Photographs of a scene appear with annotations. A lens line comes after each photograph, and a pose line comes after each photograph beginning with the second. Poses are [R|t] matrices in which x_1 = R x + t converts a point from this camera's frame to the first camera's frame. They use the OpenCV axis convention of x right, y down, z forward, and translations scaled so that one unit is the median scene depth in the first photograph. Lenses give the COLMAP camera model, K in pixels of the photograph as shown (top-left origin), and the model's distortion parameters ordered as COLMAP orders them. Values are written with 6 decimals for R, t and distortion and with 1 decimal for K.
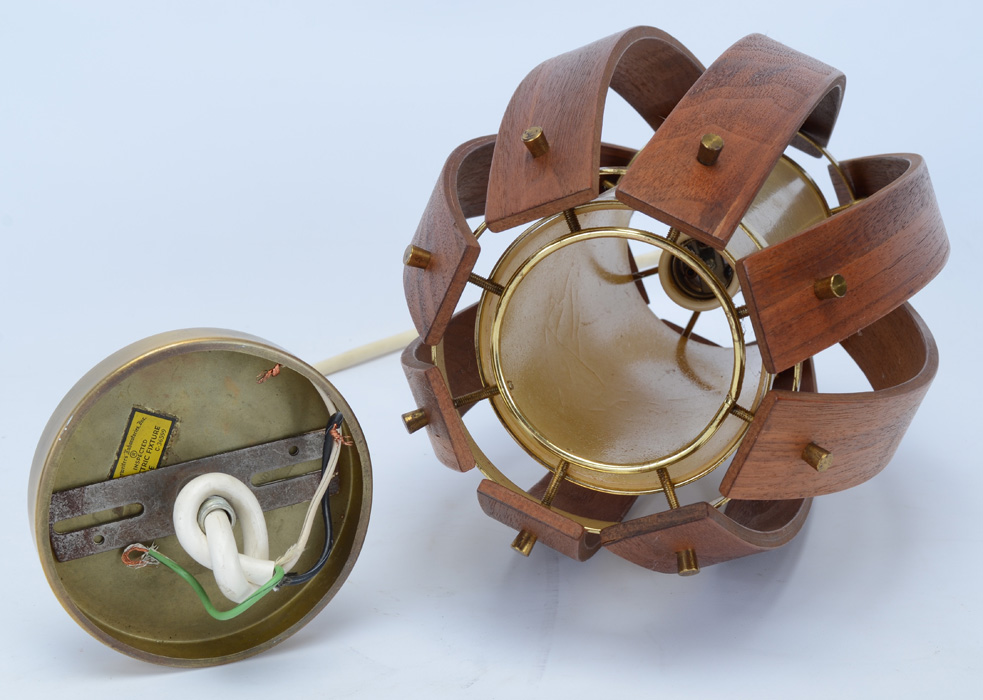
lens RADIAL K [[1457.6, 0, 493.1], [0, 1457.6, 349.9], [0, 0, 1]] dist [-0.030278, 0.000000]
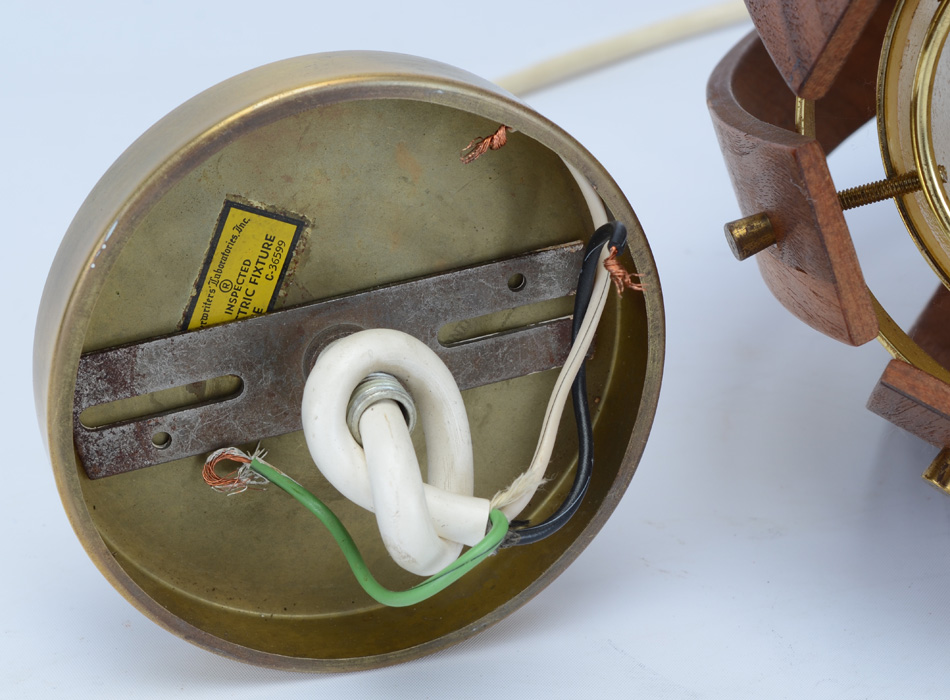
lens RADIAL K [[2129.5, 0, 474.0], [0, 2129.5, 350.4], [0, 0, 1]] dist [0.022762, 0.000000]
pose [[0.994480, 0.036953, -0.098200, -0.078612], [-0.022180, 0.988817, 0.147475, -0.022419], [0.102552, -0.144483, 0.984179, 0.234981]]
